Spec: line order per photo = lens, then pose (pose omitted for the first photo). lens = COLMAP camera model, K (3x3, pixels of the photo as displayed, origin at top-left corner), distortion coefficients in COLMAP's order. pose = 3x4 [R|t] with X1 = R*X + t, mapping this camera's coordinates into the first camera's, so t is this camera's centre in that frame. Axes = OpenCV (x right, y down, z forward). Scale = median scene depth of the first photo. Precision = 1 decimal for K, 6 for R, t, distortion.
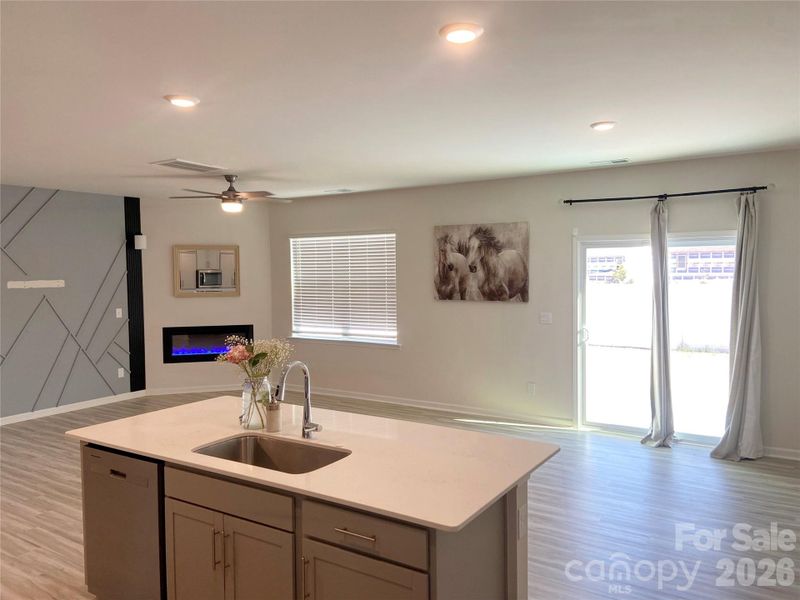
lens RADIAL K [[600.9, 0, 401.8], [0, 600.9, 296.5], [0, 0, 1]] dist [0.094468, -0.079215]
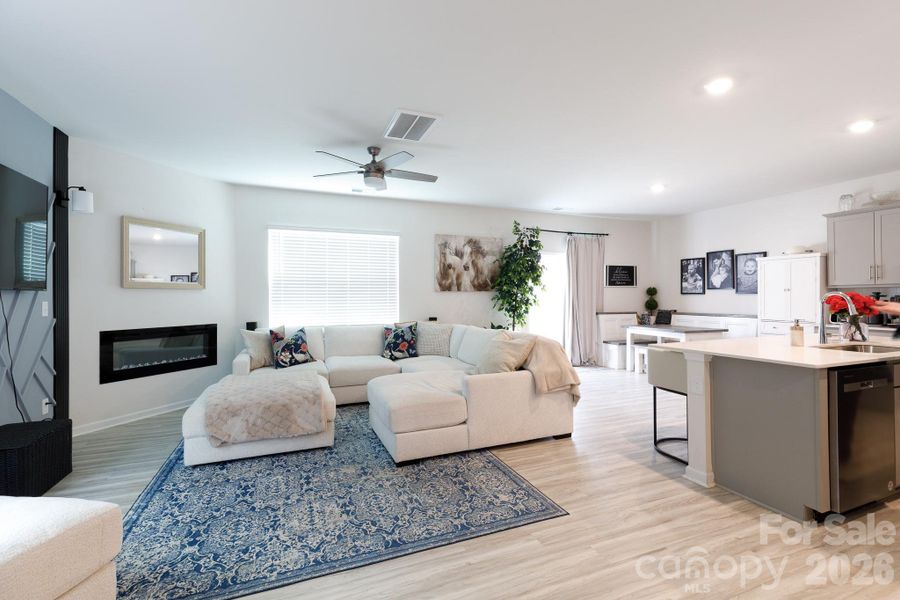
lens RADIAL K [[400.1, 0, 448.3], [0, 400.1, 294.6], [0, 0, 1]] dist [0.001535, 0.001833]
pose [[0.578970, 0.013762, 0.815233, -0.633880], [0.034867, 0.998525, -0.041619, 0.049843], [-0.814603, 0.052521, 0.577636, 0.493126]]
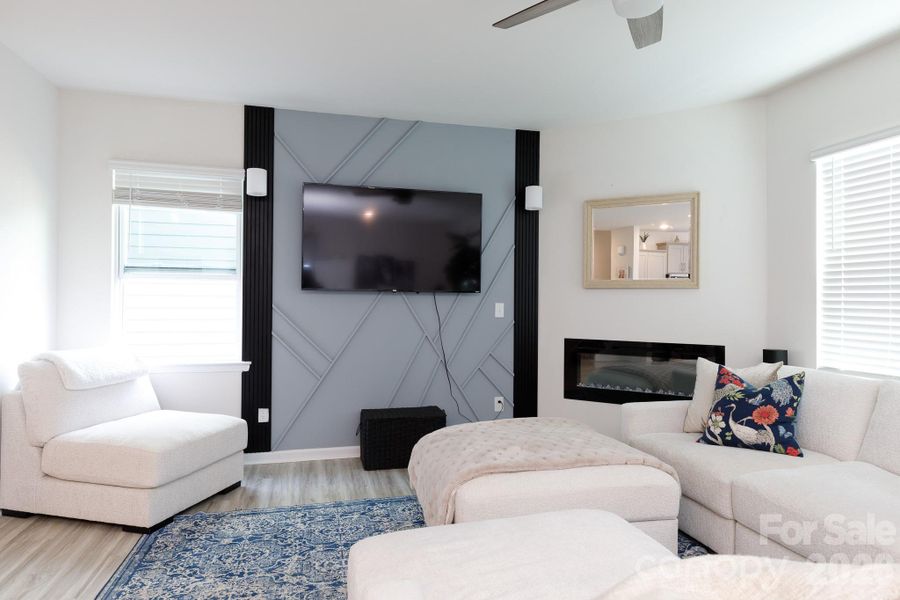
lens RADIAL K [[550.0, 0, 450.8], [0, 550.0, 295.5], [0, 0, 1]] dist [0.006437, 0.009729]
pose [[0.731656, 0.012171, -0.681565, -0.122723], [-0.046708, 0.998386, -0.032311, 0.037177], [0.680072, 0.055475, 0.731044, 0.617526]]
